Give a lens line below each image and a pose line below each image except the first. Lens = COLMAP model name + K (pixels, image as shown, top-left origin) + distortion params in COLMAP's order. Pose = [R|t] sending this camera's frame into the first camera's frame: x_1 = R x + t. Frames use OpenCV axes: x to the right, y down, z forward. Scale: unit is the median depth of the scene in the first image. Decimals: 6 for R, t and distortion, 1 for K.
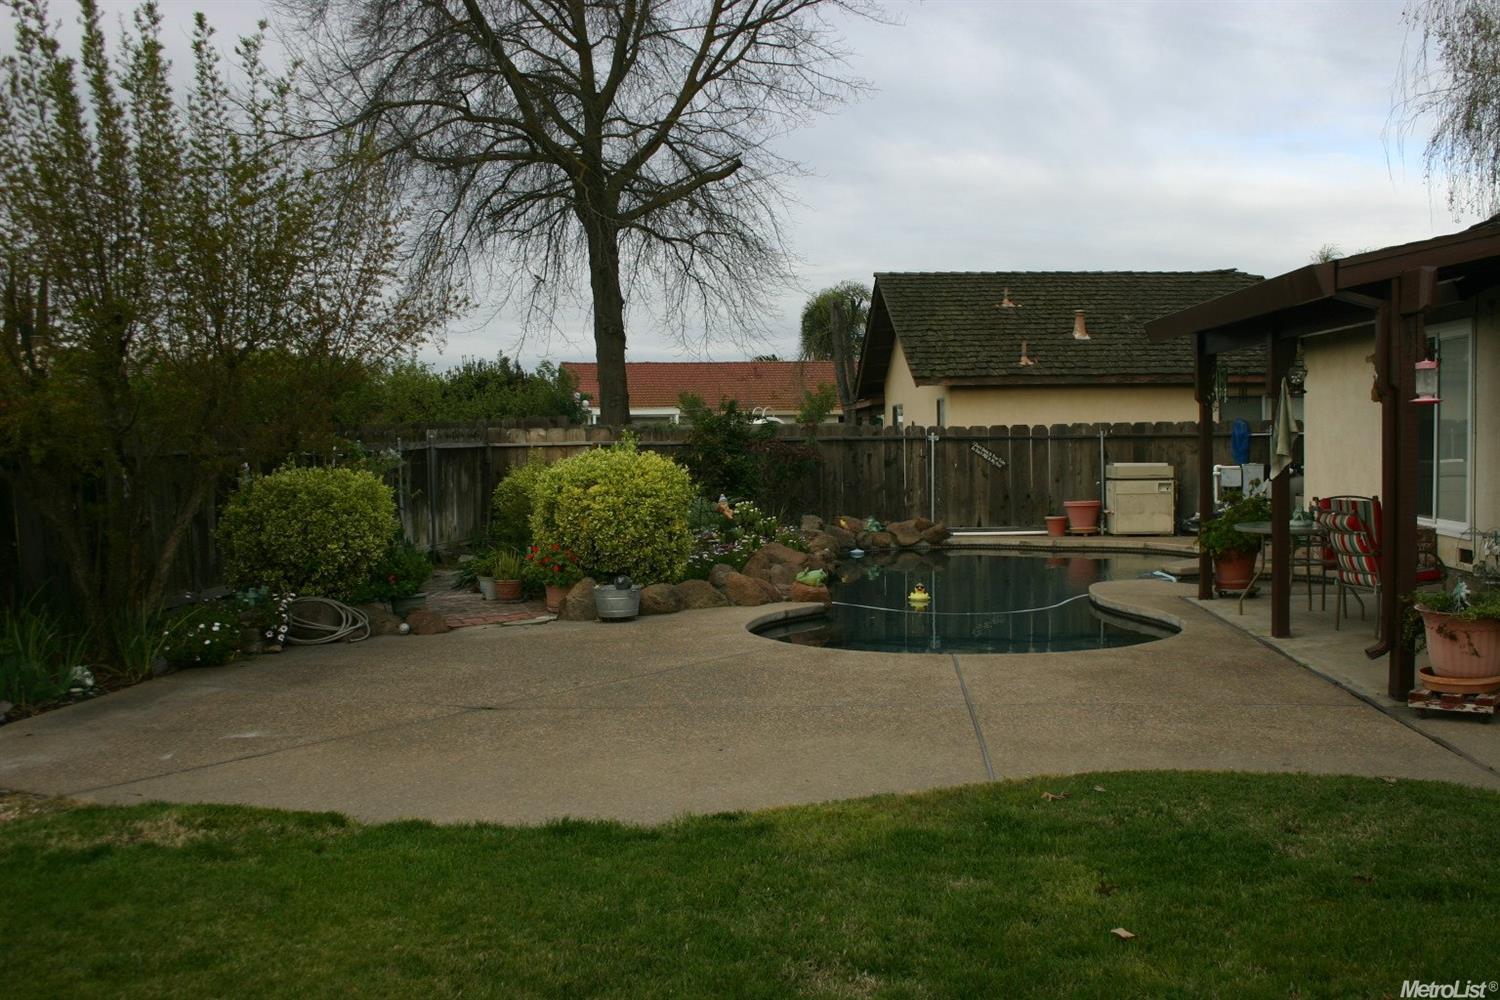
lens RADIAL K [[1476.6, 0, 750.0], [0, 1476.6, 500.0], [0, 0, 1]] dist [-0.126555, 0.182256]
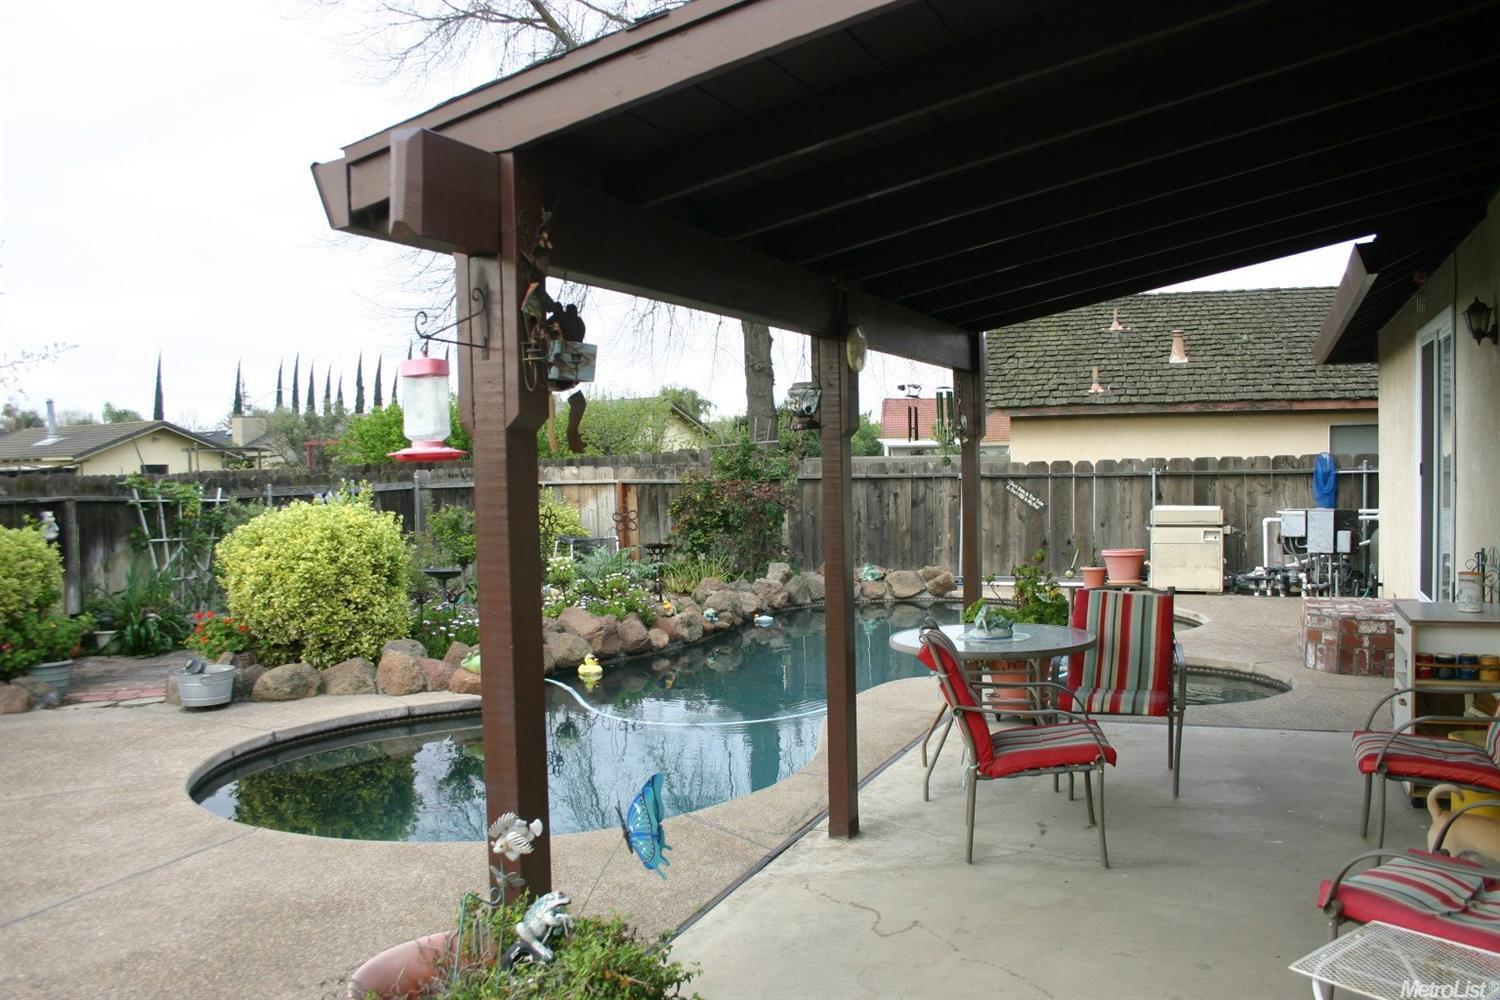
lens RADIAL K [[1221.0, 0, 754.7], [0, 1221.0, 512.8], [0, 0, 1]] dist [-0.152786, 0.132973]
pose [[0.947191, 0.009080, -0.320543, 0.241830], [-0.008946, 0.999958, 0.001892, -0.019797], [0.320546, 0.001075, 0.947232, 0.255893]]
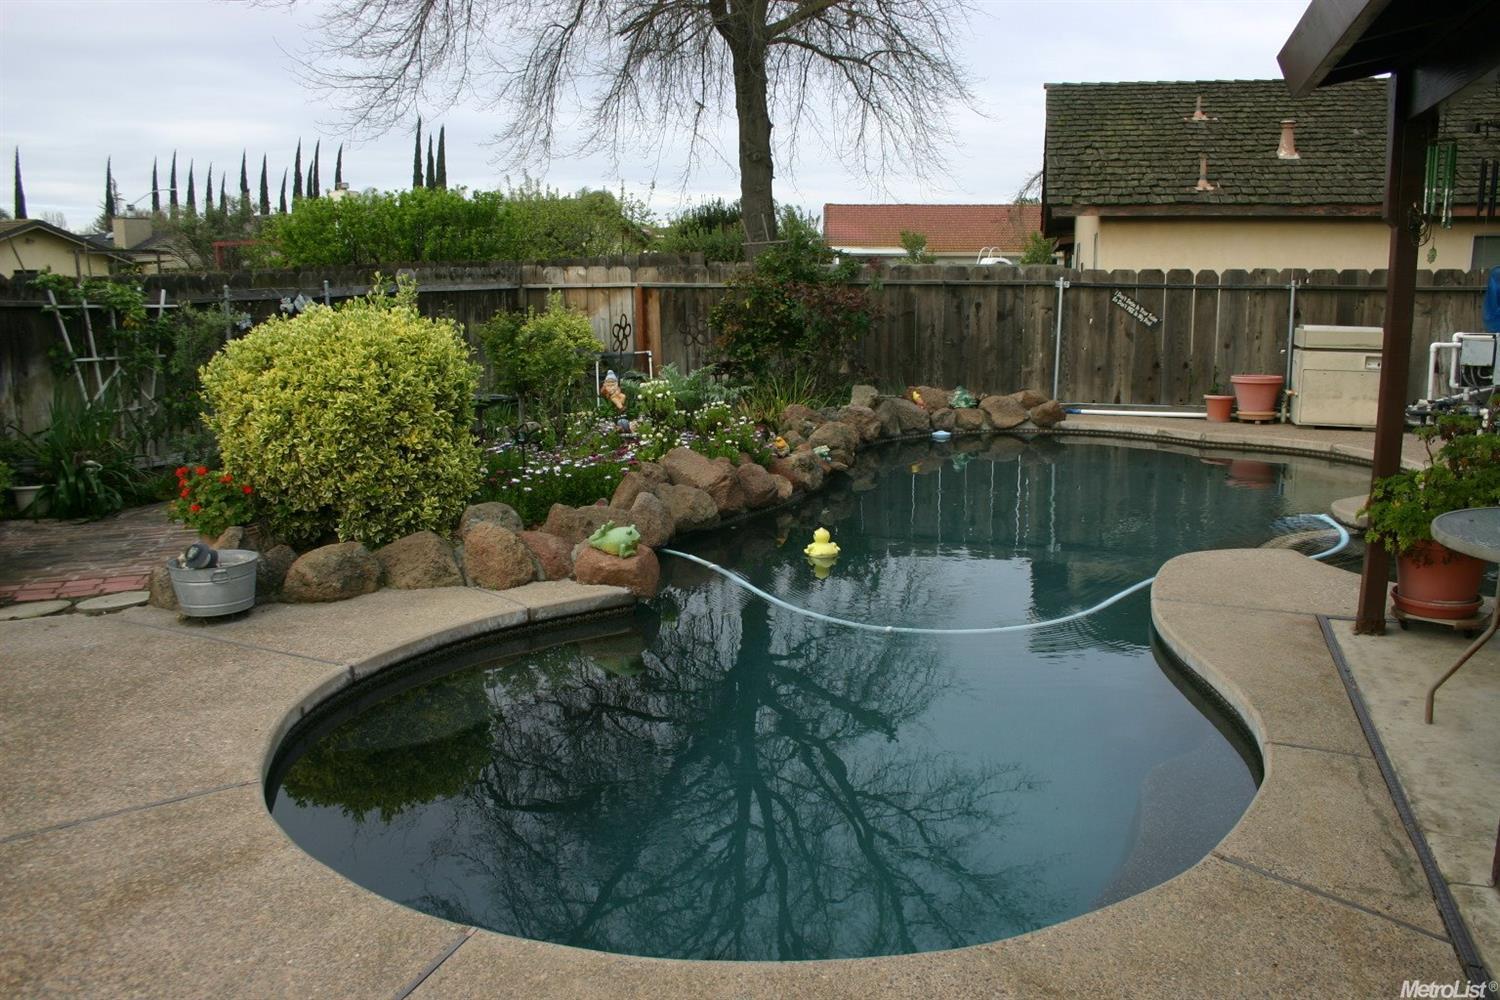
lens RADIAL K [[1221.0, 0, 754.7], [0, 1221.0, 512.8], [0, 0, 1]] dist [-0.152786, 0.132973]
pose [[0.970803, 0.054644, -0.233572, 0.122013], [-0.018634, 0.987945, 0.153680, -0.018032], [0.239154, -0.144840, 0.960118, 0.347186]]
